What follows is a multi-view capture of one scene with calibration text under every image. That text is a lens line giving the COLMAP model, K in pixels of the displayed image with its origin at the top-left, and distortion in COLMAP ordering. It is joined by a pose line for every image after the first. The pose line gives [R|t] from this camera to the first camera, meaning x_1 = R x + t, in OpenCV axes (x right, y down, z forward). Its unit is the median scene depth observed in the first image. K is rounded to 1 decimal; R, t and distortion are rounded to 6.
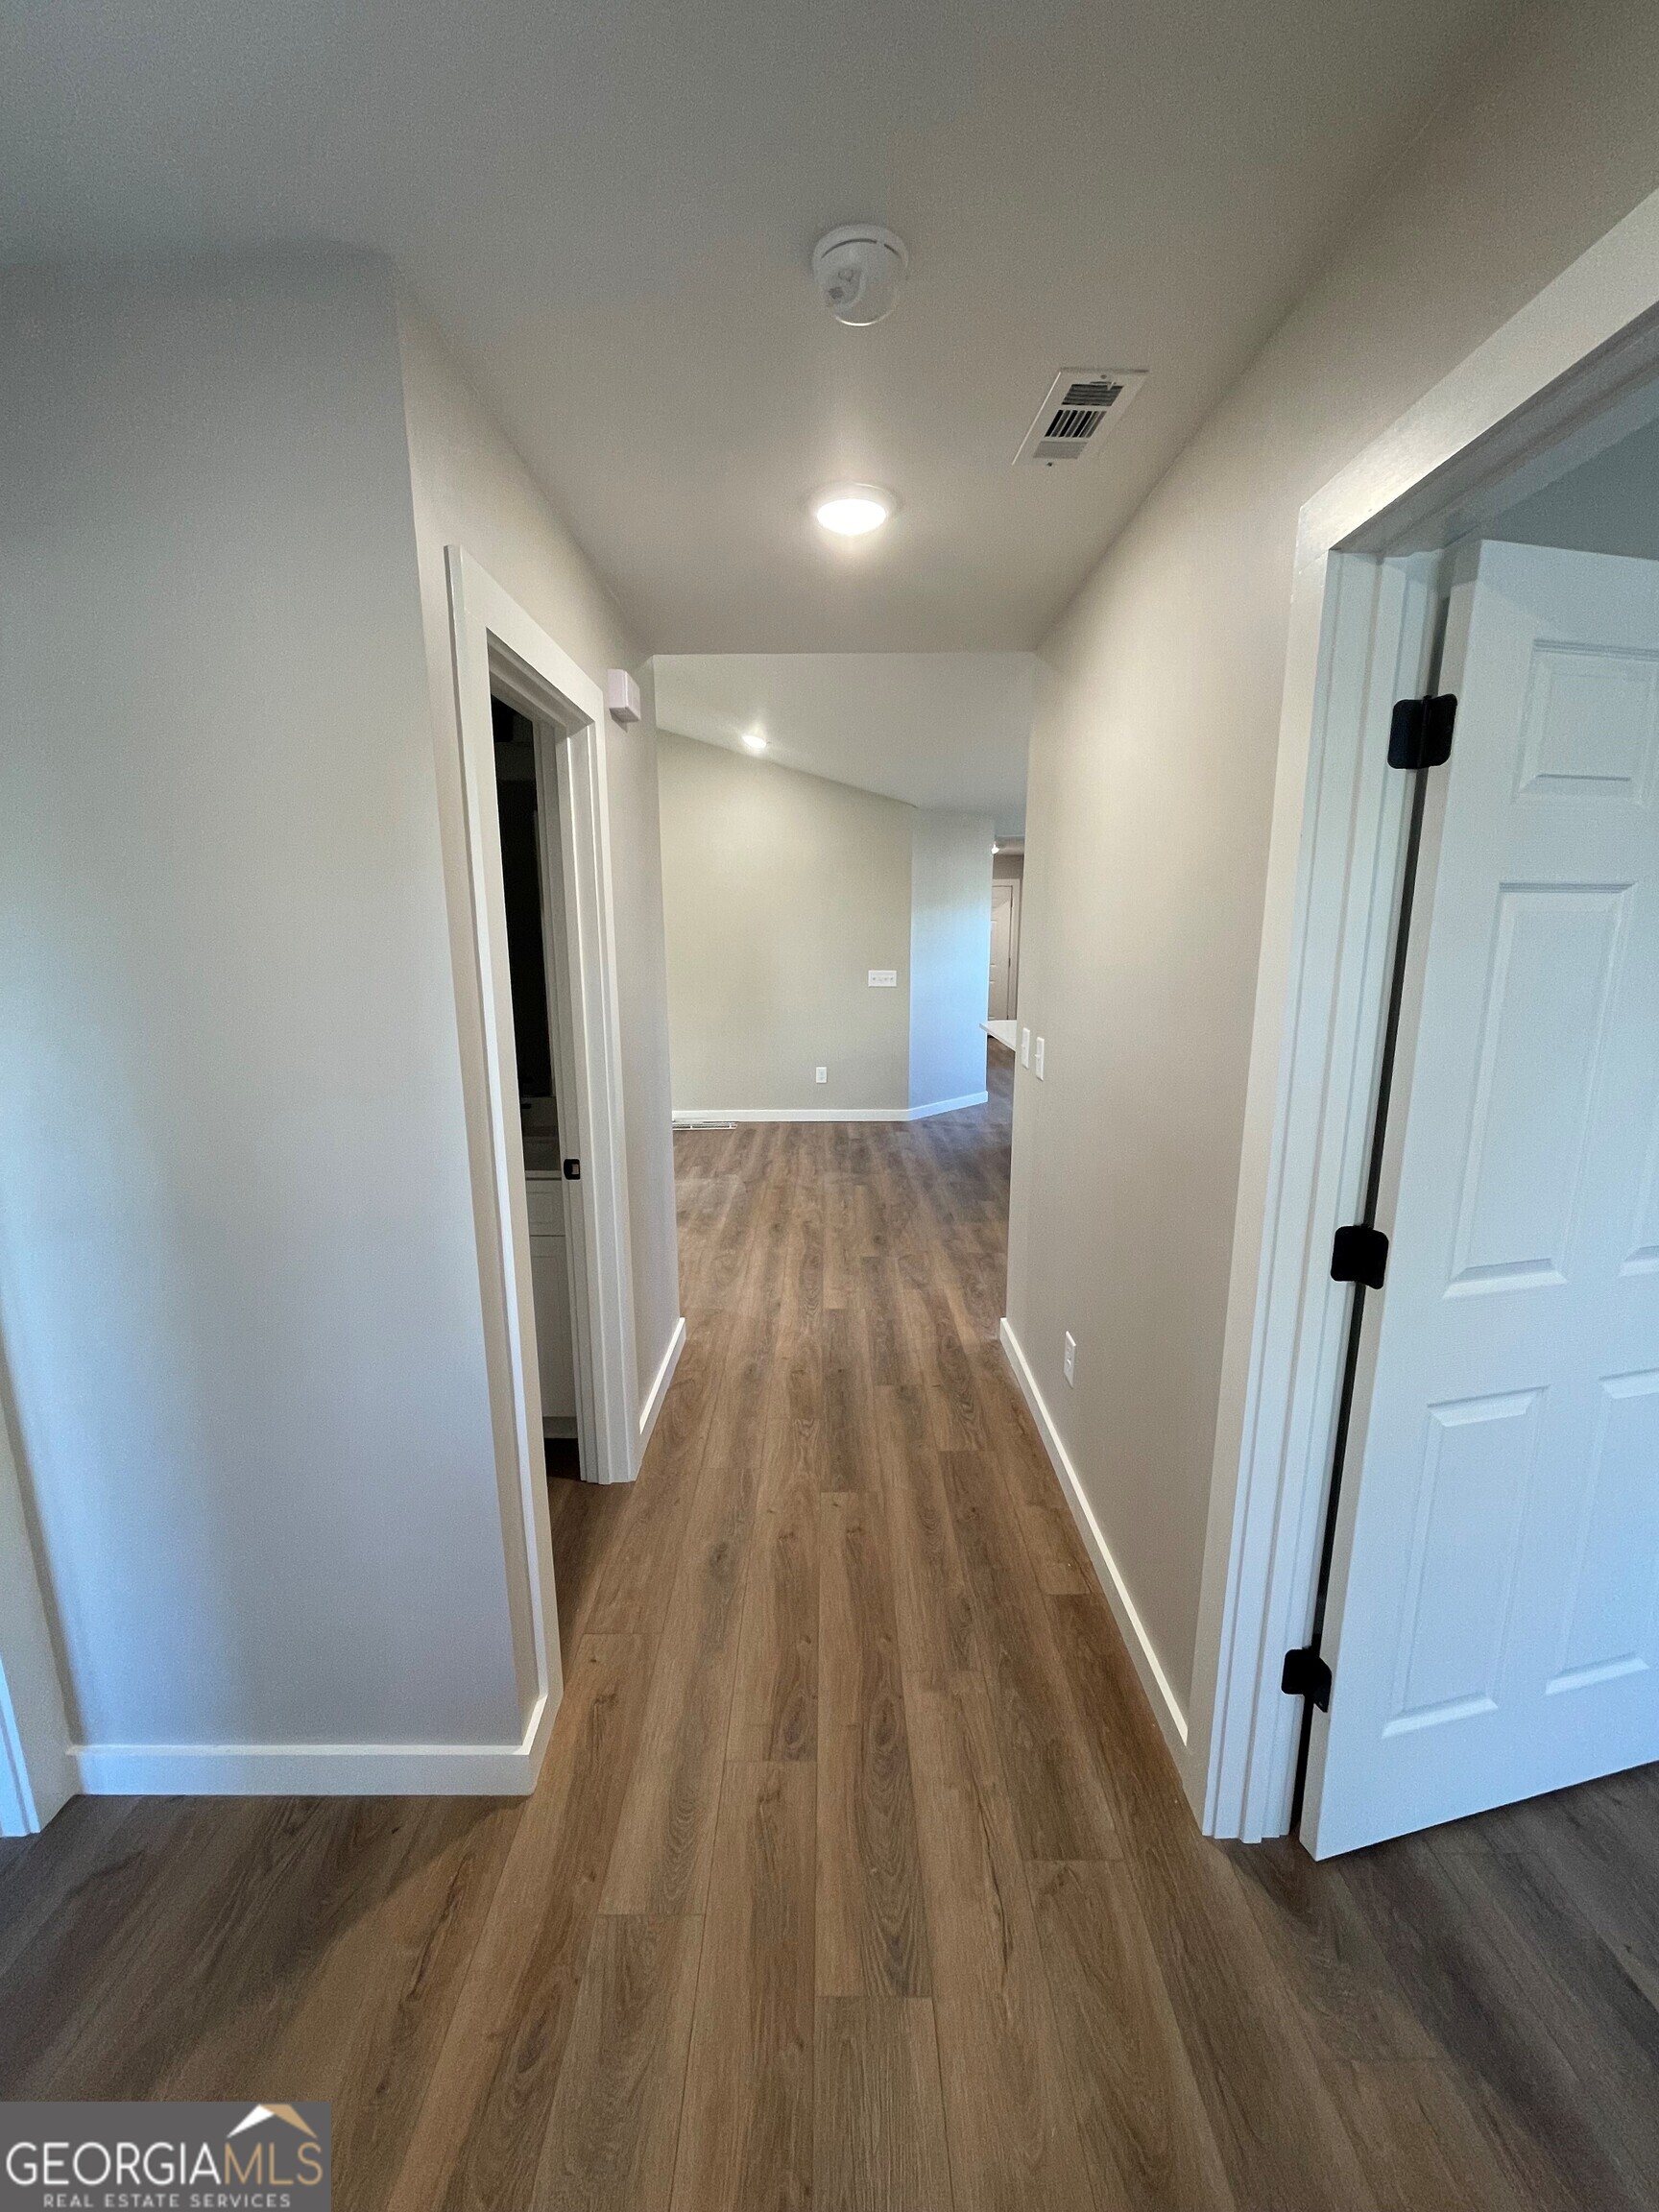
lens RADIAL K [[895.6, 0, 834.4], [0, 895.6, 1105.0], [0, 0, 1]] dist [-0.003113, 0.000363]
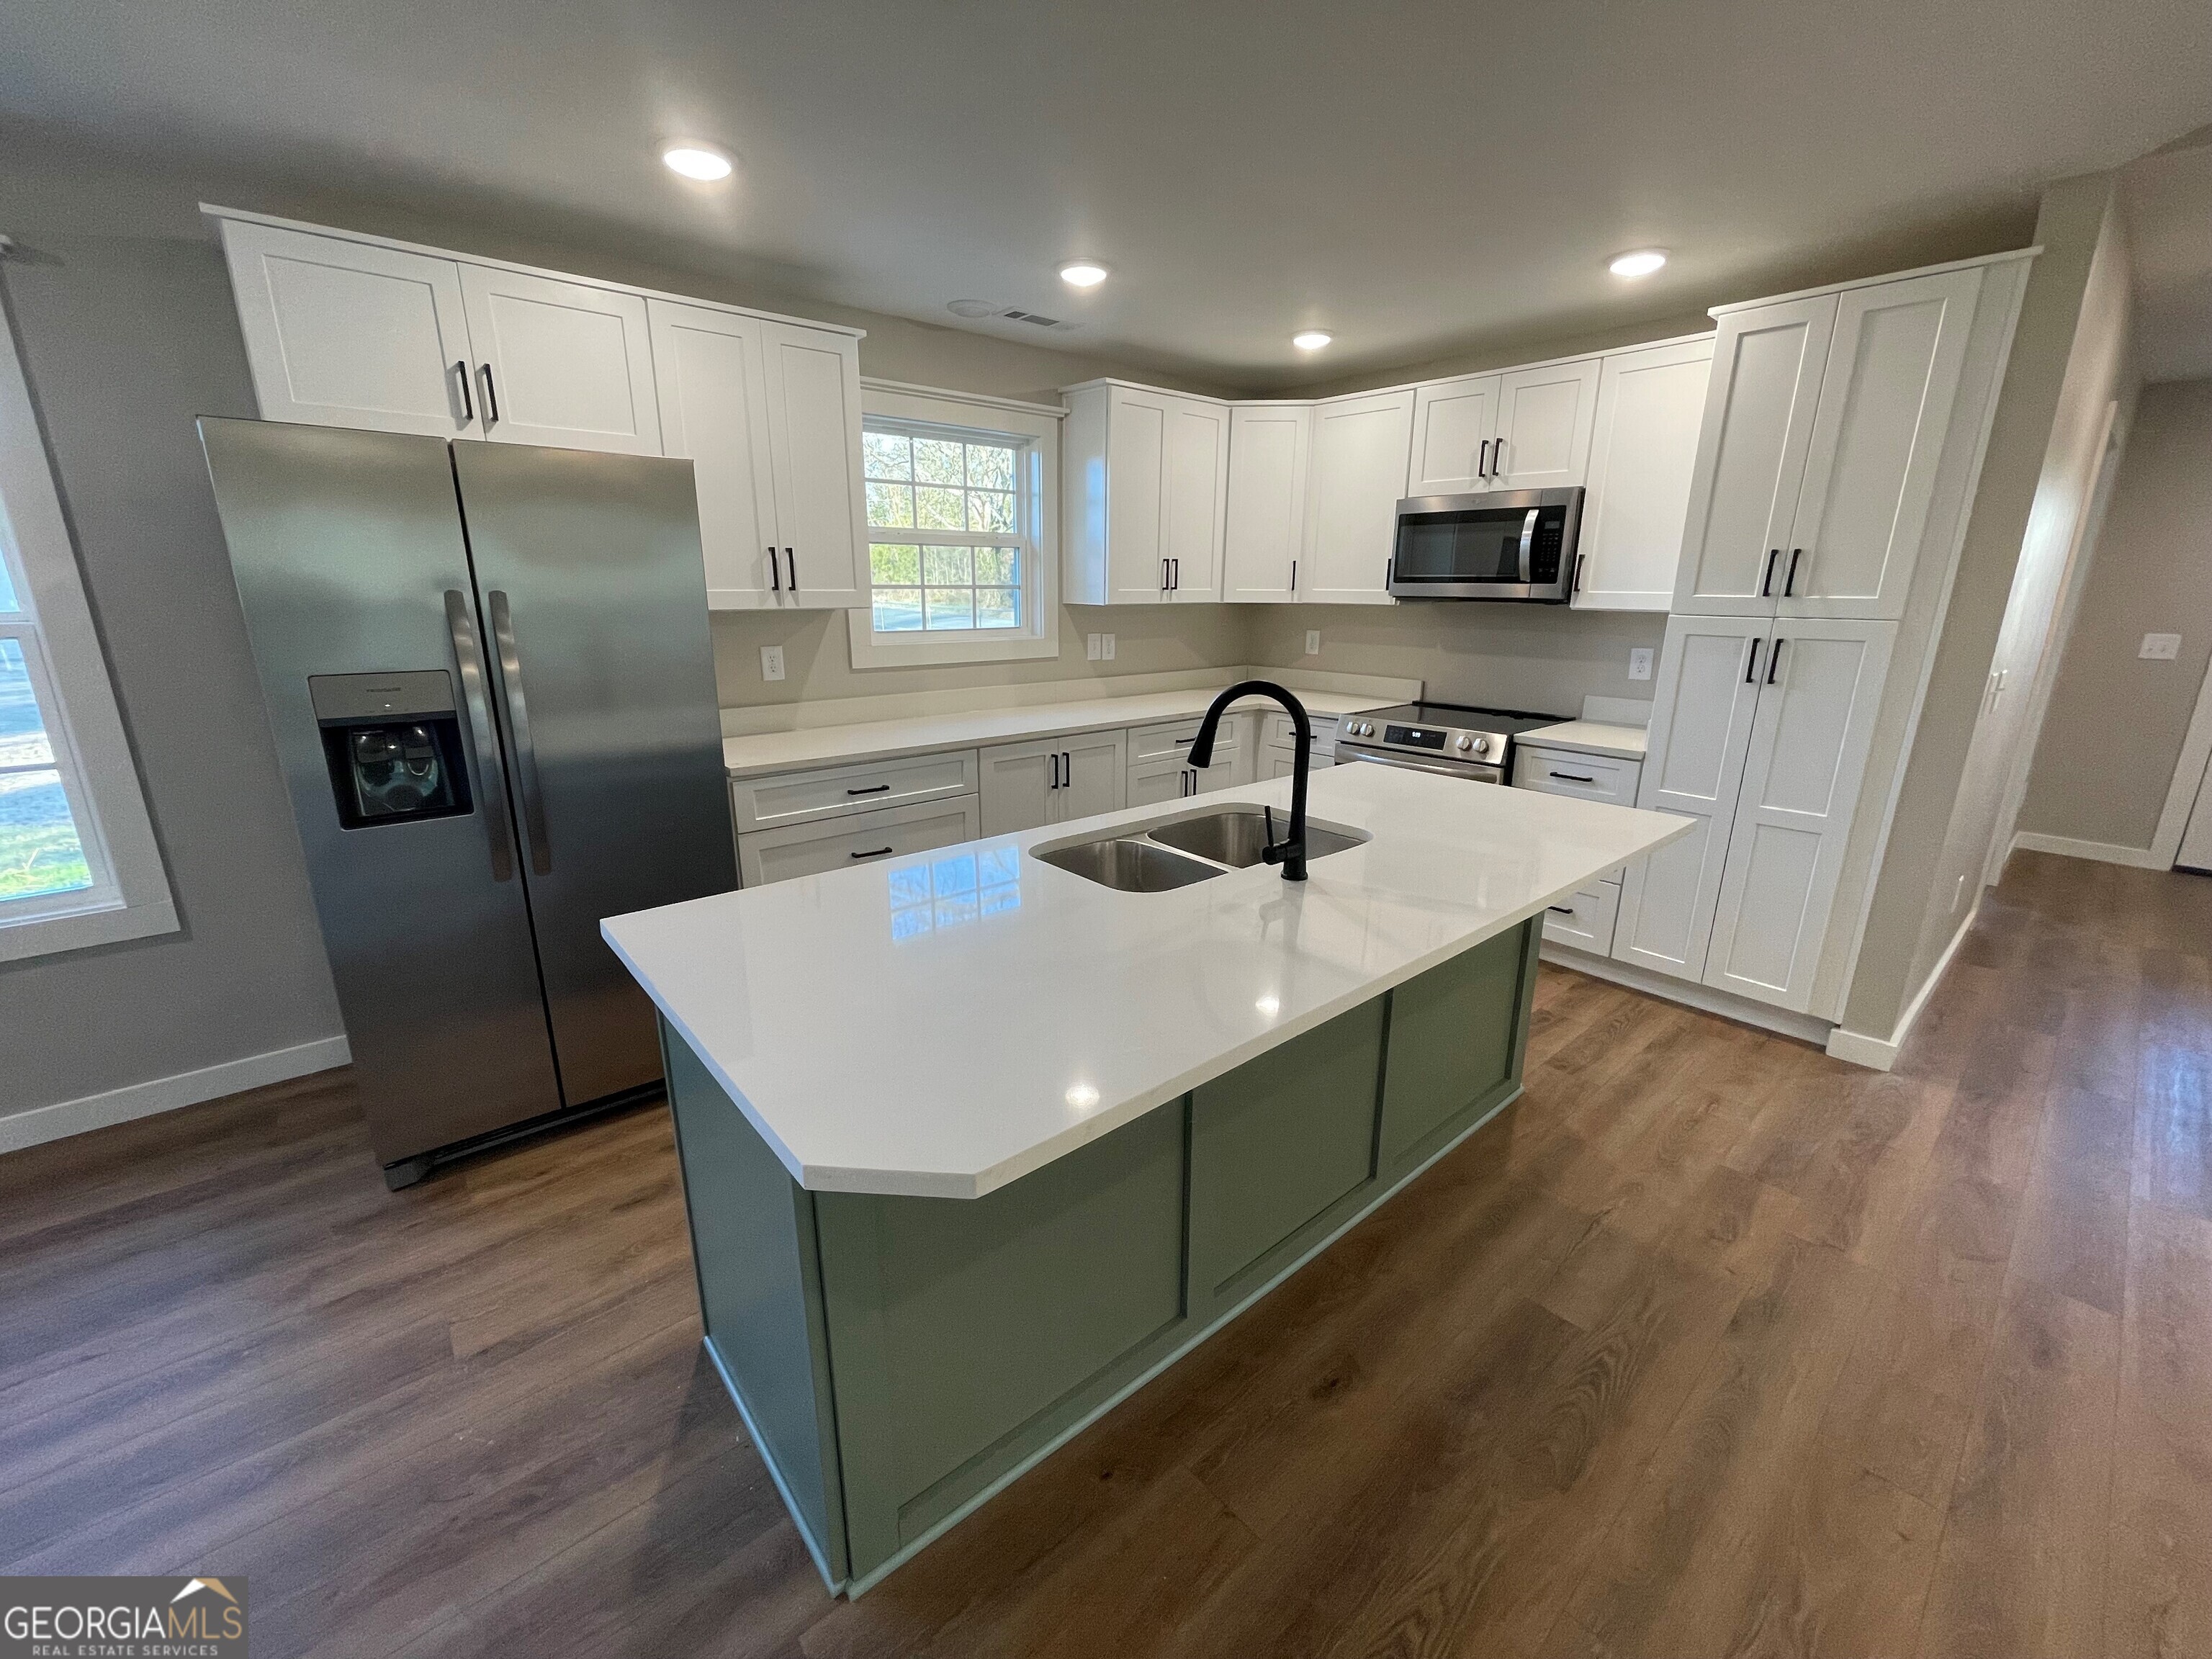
lens RADIAL K [[895.6, 0, 1103.2], [0, 895.6, 828.2], [0, 0, 1]] dist [-0.003113, 0.000363]
pose [[-0.650309, -0.193454, 0.734624, 0.055832], [0.154078, 0.913344, 0.376912, -0.200809], [-0.743880, 0.358299, -0.564149, 1.092786]]
